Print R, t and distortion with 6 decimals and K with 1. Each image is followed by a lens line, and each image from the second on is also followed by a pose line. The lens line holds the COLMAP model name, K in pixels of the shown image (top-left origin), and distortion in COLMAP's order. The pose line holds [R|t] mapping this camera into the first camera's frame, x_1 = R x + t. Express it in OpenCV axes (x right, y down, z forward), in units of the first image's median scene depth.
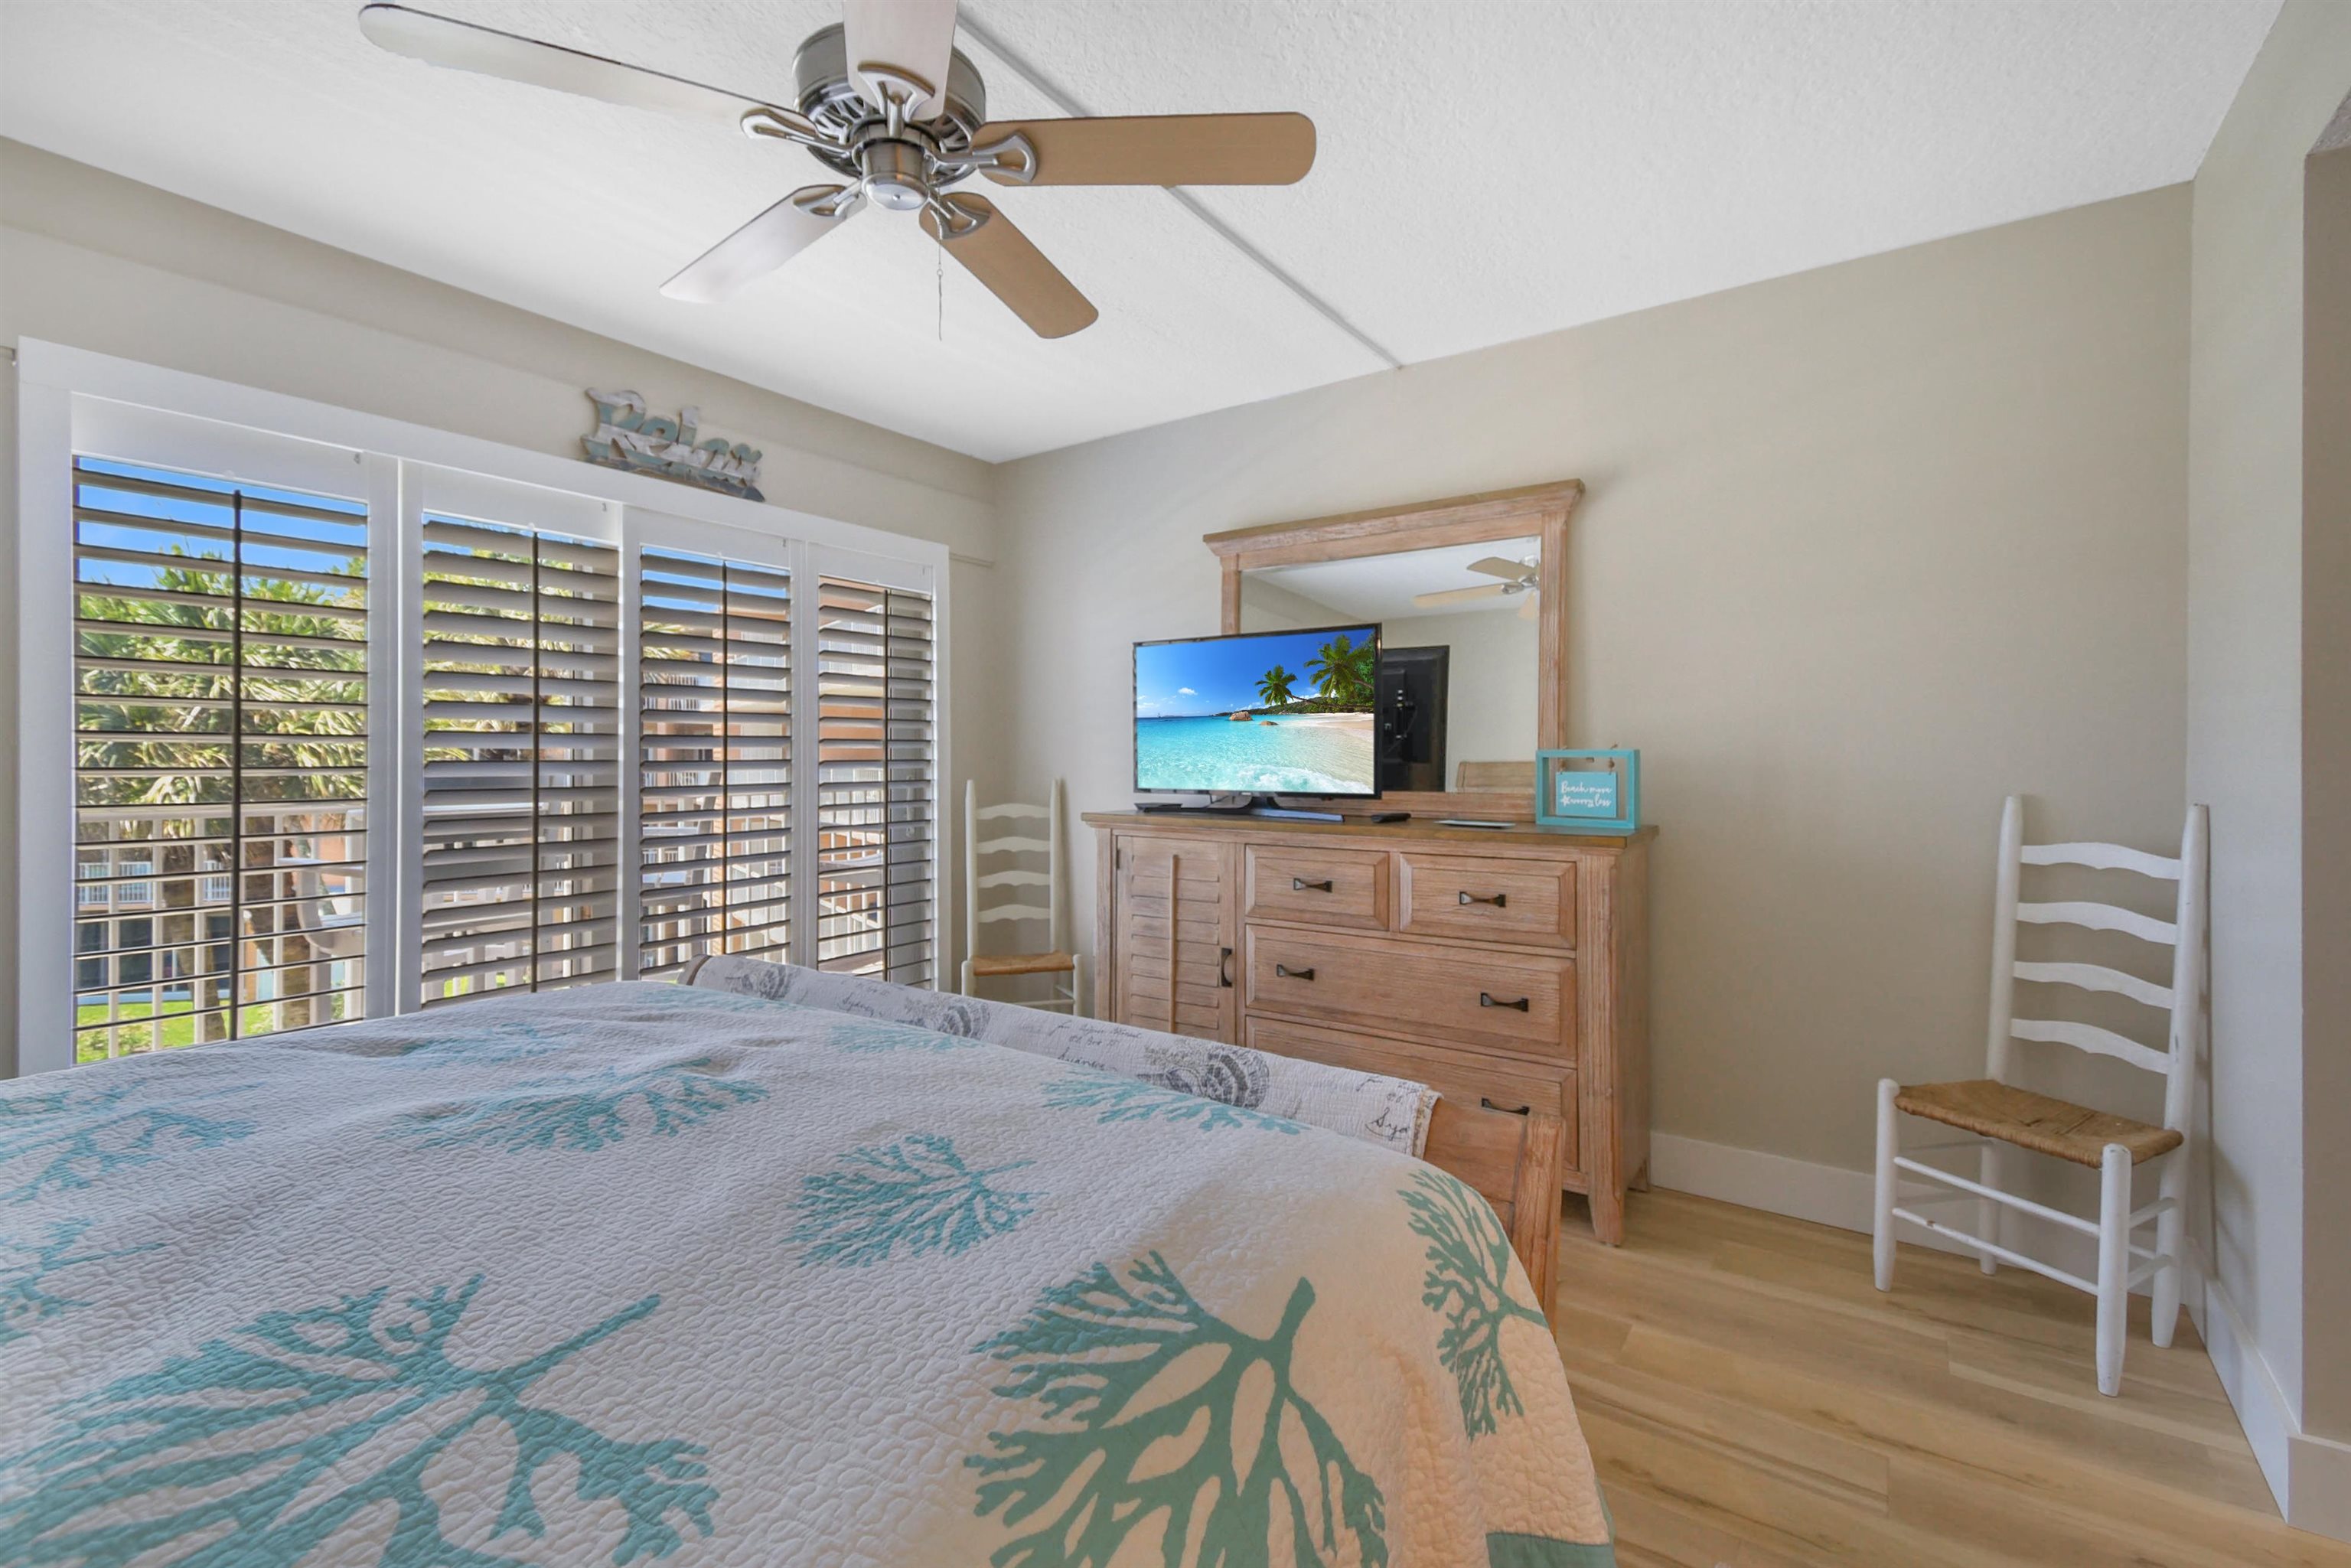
lens RADIAL K [[1066.1, 0, 1168.5], [0, 1066.1, 772.5], [0, 0, 1]] dist [-0.000457, -0.000698]
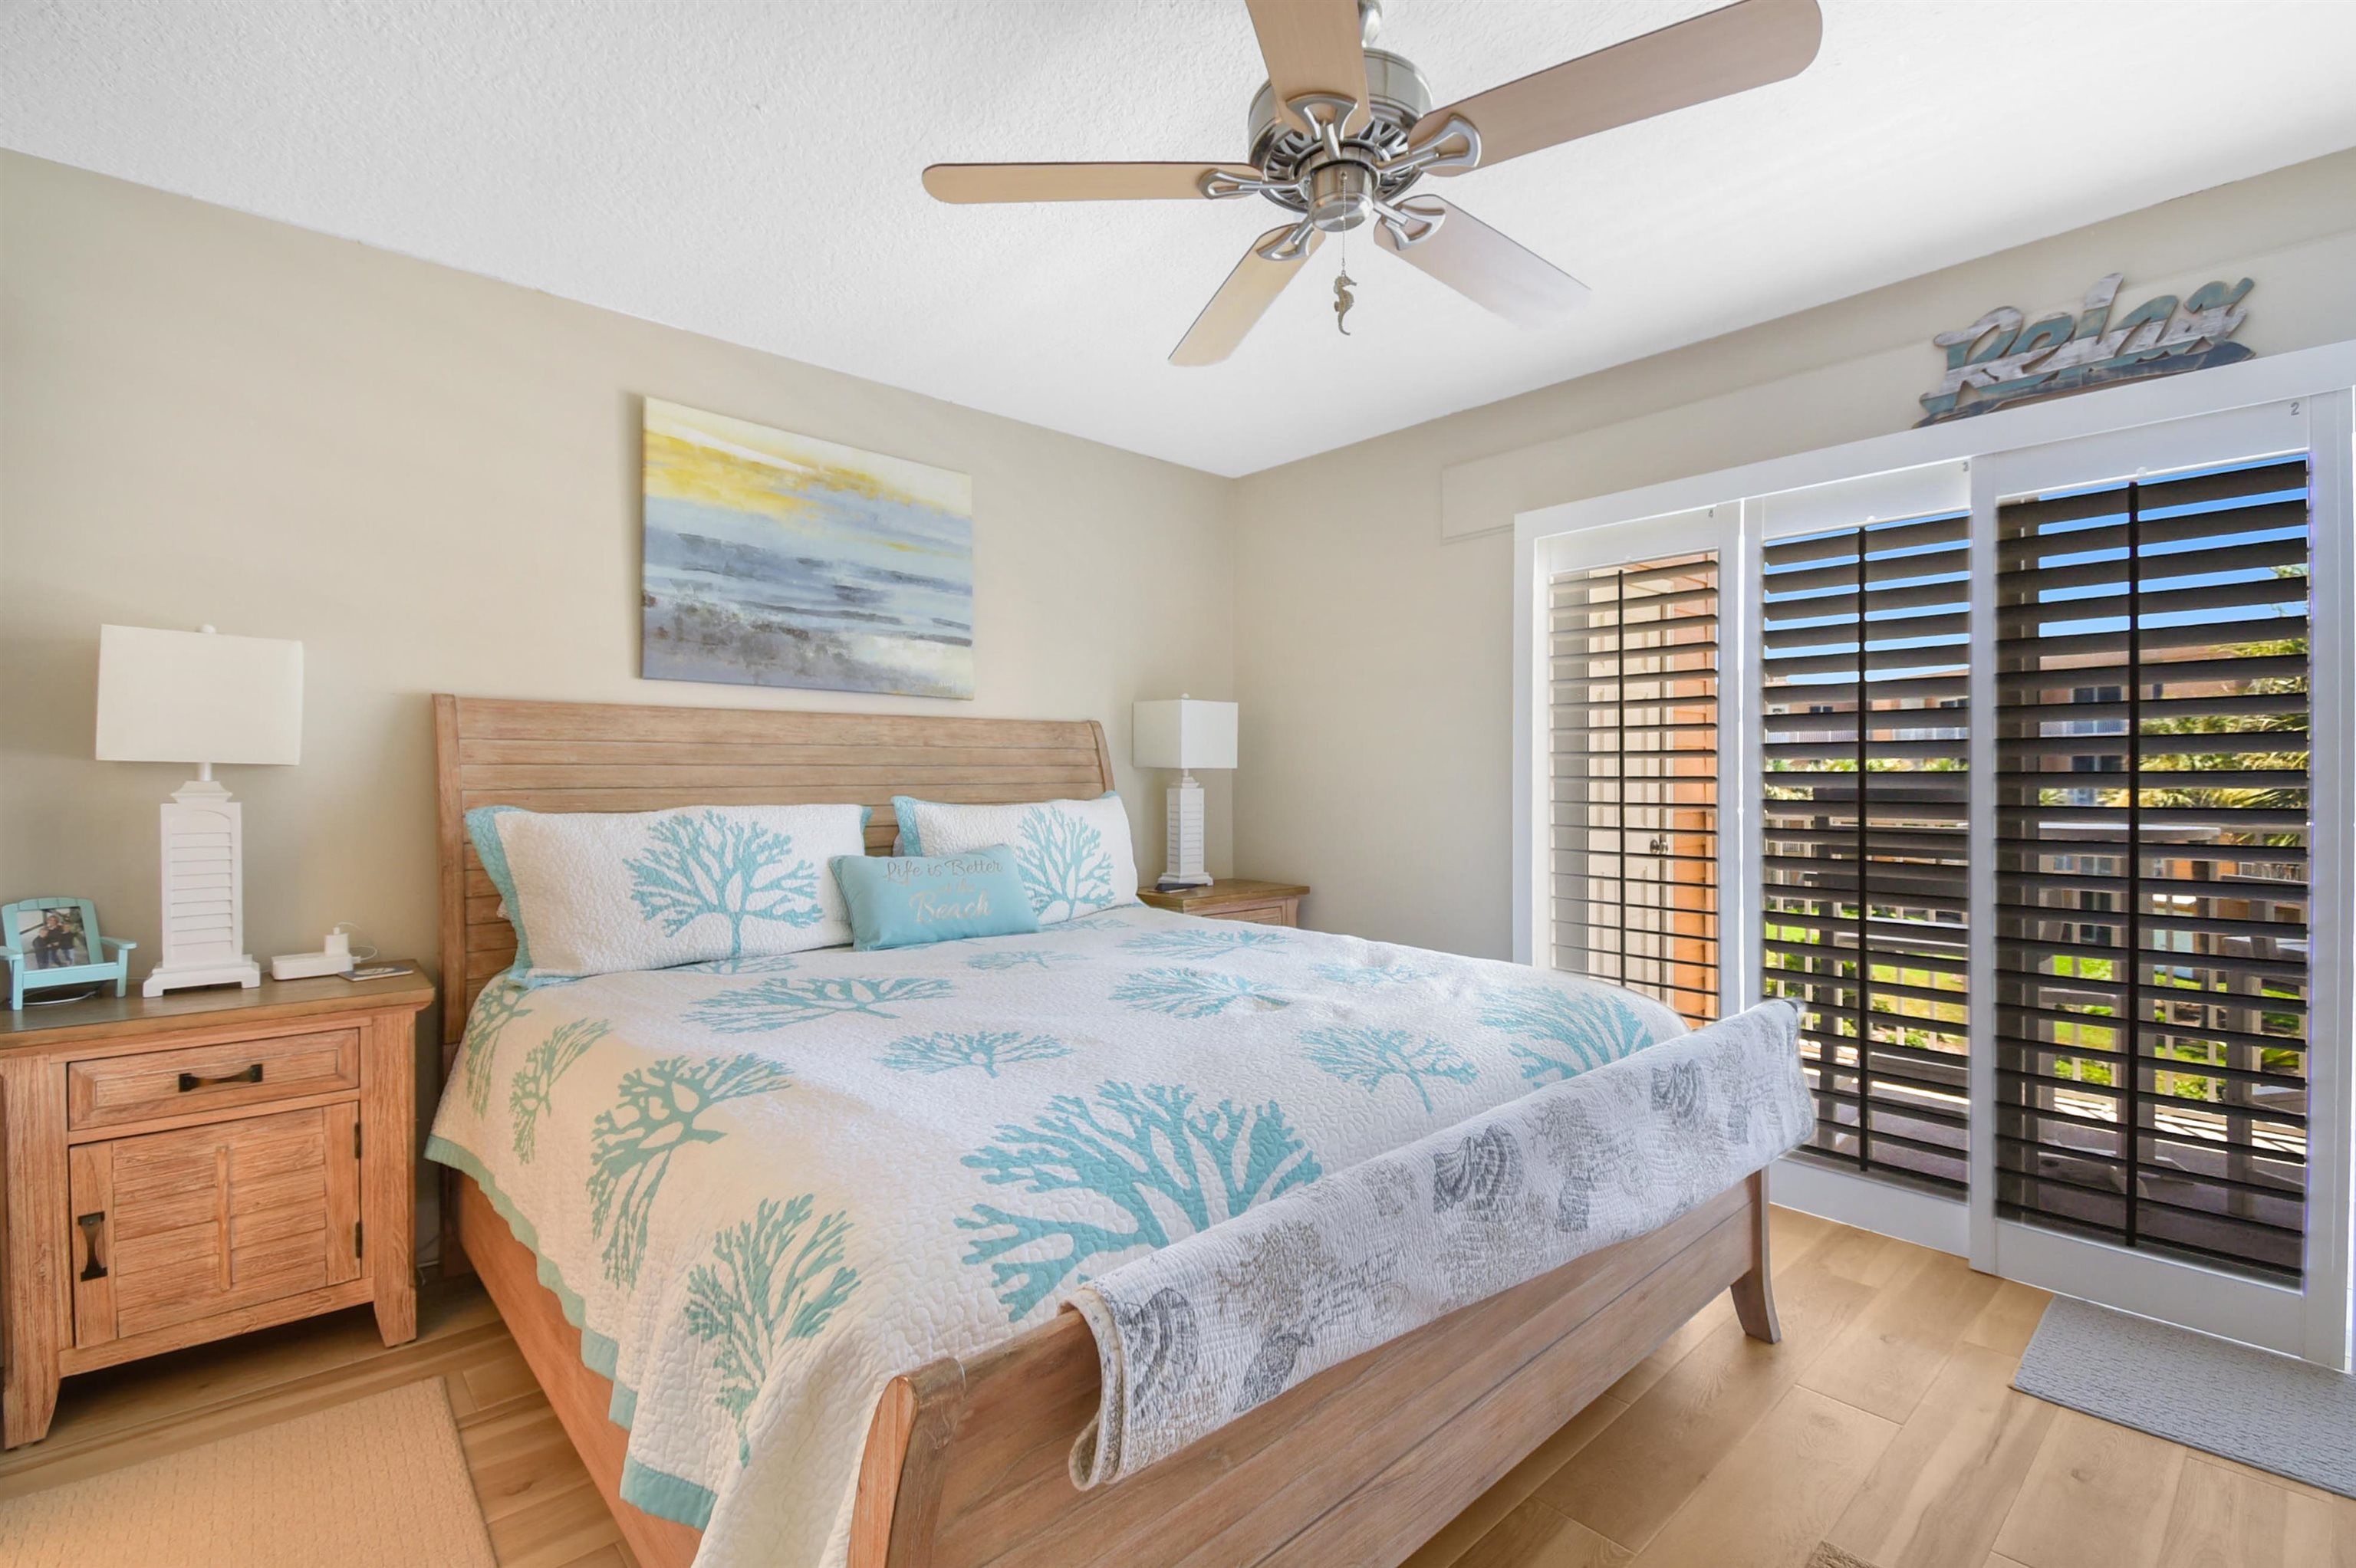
lens RADIAL K [[1061.5, 0, 1177.5], [0, 1061.5, 747.2], [0, 0, 1]] dist [0.038029, -0.017993]
pose [[-0.262274, -0.022151, -0.964739, 0.960161], [-0.009911, 0.999746, -0.020261, -0.015087], [0.964943, 0.004248, -0.262426, 1.375911]]
